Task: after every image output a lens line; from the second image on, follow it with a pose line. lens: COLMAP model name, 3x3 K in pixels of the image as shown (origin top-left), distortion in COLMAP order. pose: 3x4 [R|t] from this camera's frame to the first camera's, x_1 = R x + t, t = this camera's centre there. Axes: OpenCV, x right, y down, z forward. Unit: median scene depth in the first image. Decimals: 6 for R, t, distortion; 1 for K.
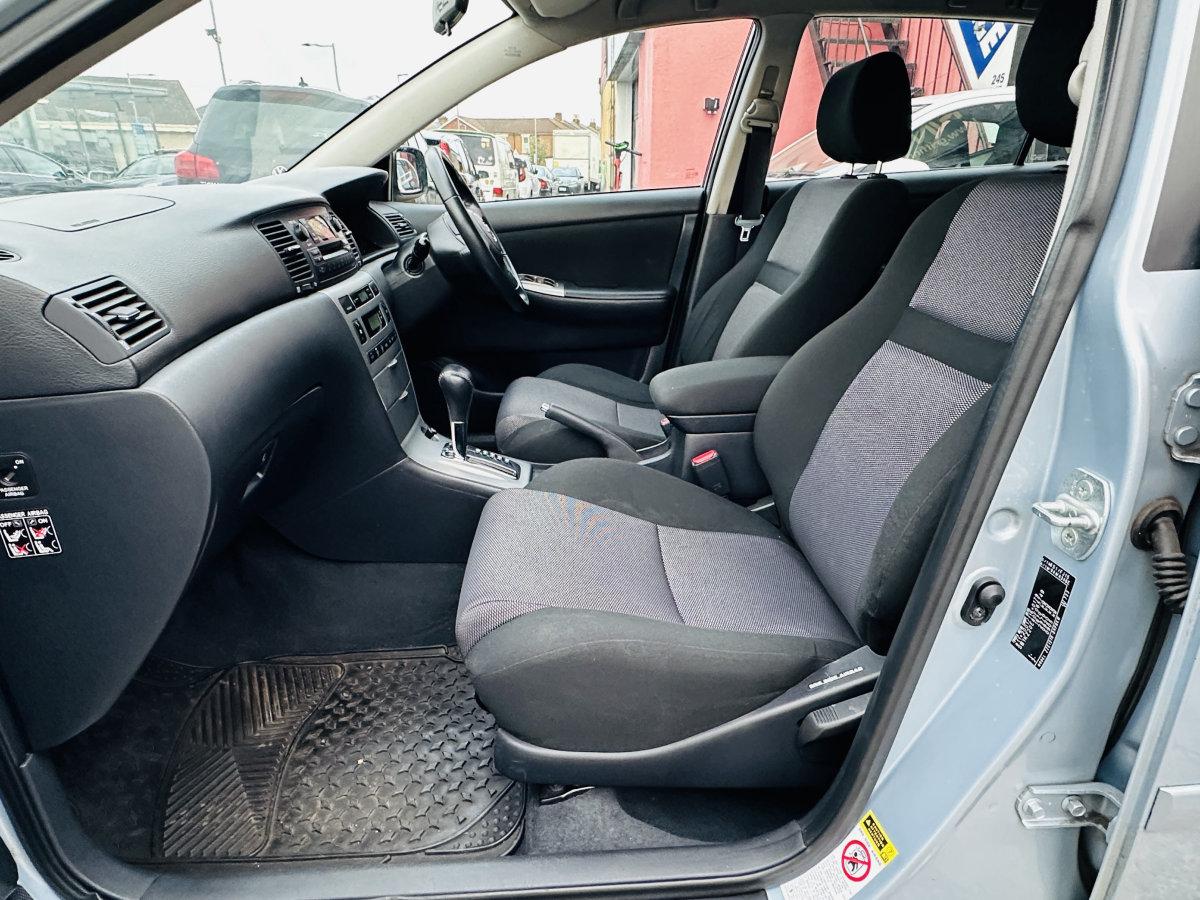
lens RADIAL K [[728.4, 0, 592.7], [0, 728.4, 453.2], [0, 0, 1]] dist [-0.010467, 0.007430]
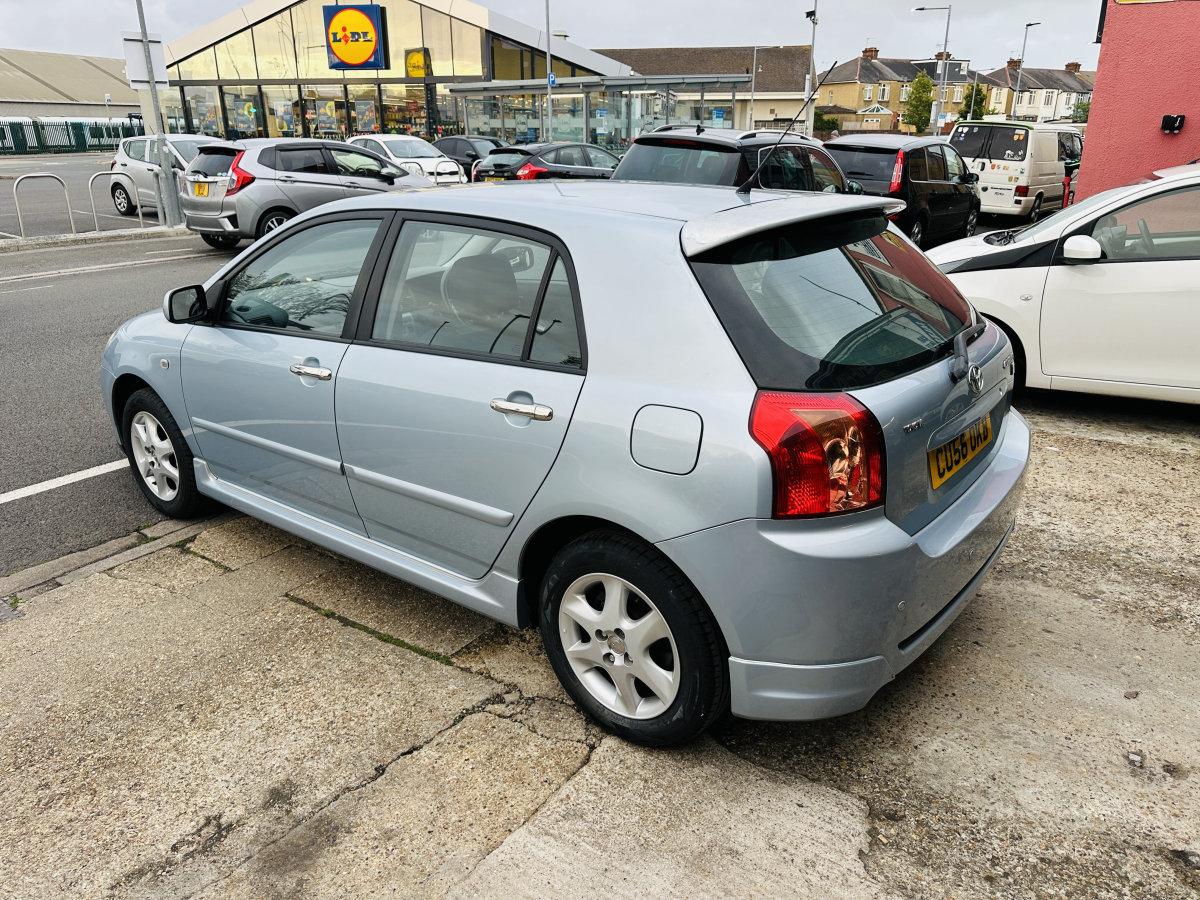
lens RADIAL K [[848.4, 0, 596.8], [0, 848.4, 445.5], [0, 0, 1]] dist [0.028138, -0.032116]
pose [[0.751607, 0.225599, -0.619832, 0.163927], [-0.236344, 0.969409, 0.066243, -0.010437], [0.615815, 0.096705, 0.781934, -0.069522]]
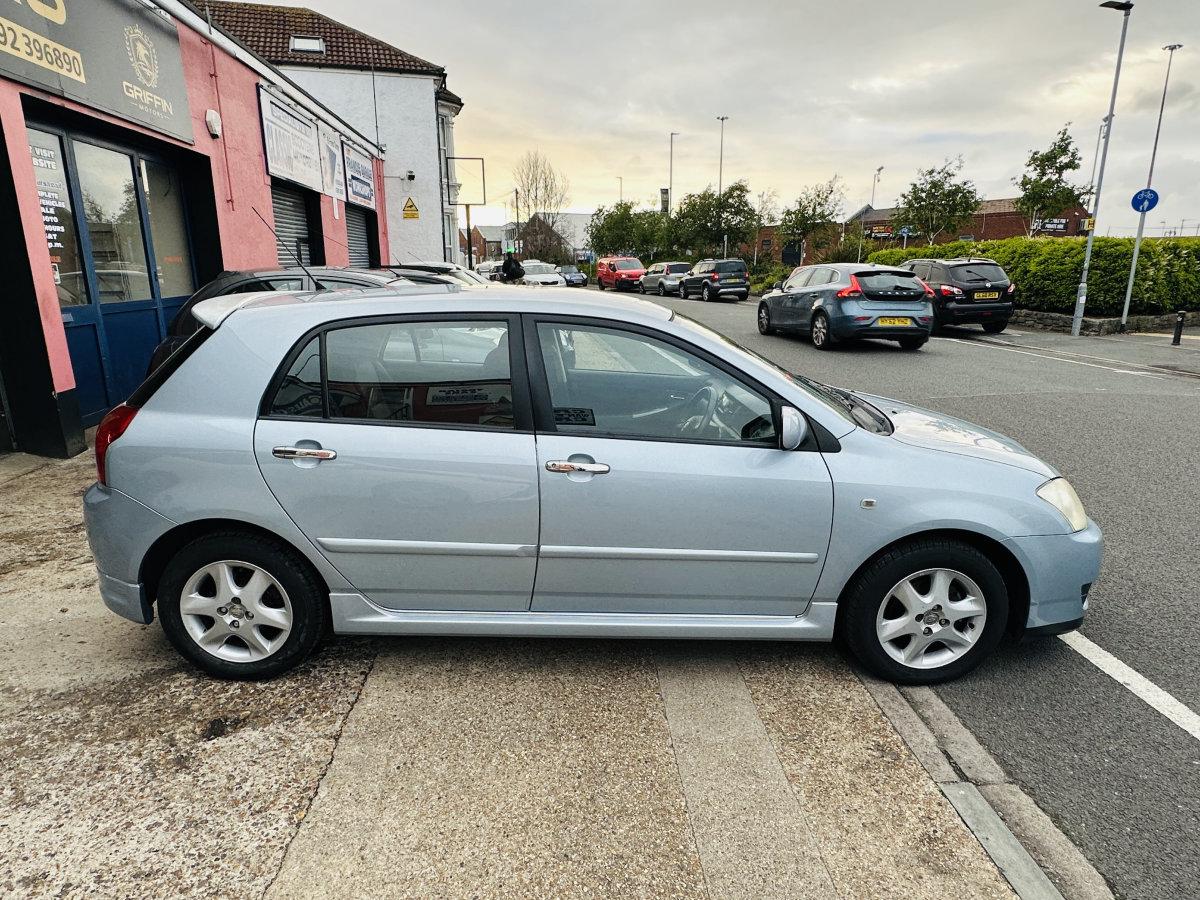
lens RADIAL K [[728.4, 0, 596.5], [0, 728.4, 449.3], [0, 0, 1]] dist [-0.010467, 0.007430]
pose [[-0.999436, -0.002175, 0.033524, 0.002820], [0.017751, 0.813027, 0.581956, -0.124596], [-0.028521, 0.582222, -0.812529, 0.234120]]
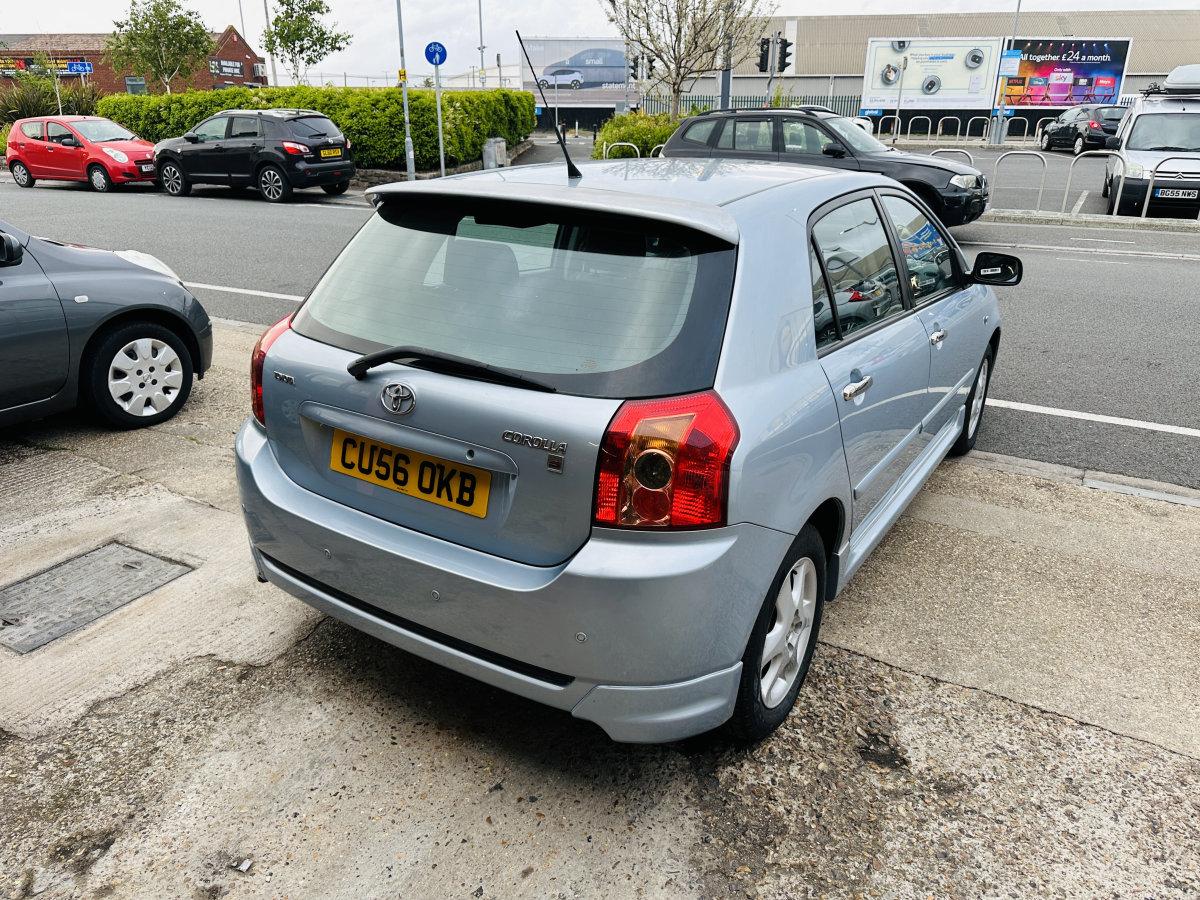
lens RADIAL K [[848.4, 0, 601.3], [0, 848.4, 441.9], [0, 0, 1]] dist [0.028138, -0.032116]
pose [[-0.575600, 0.293600, -0.763206, 0.197681], [-0.300084, 0.792366, 0.531137, -0.091440], [0.760680, 0.534749, -0.367981, 0.139111]]
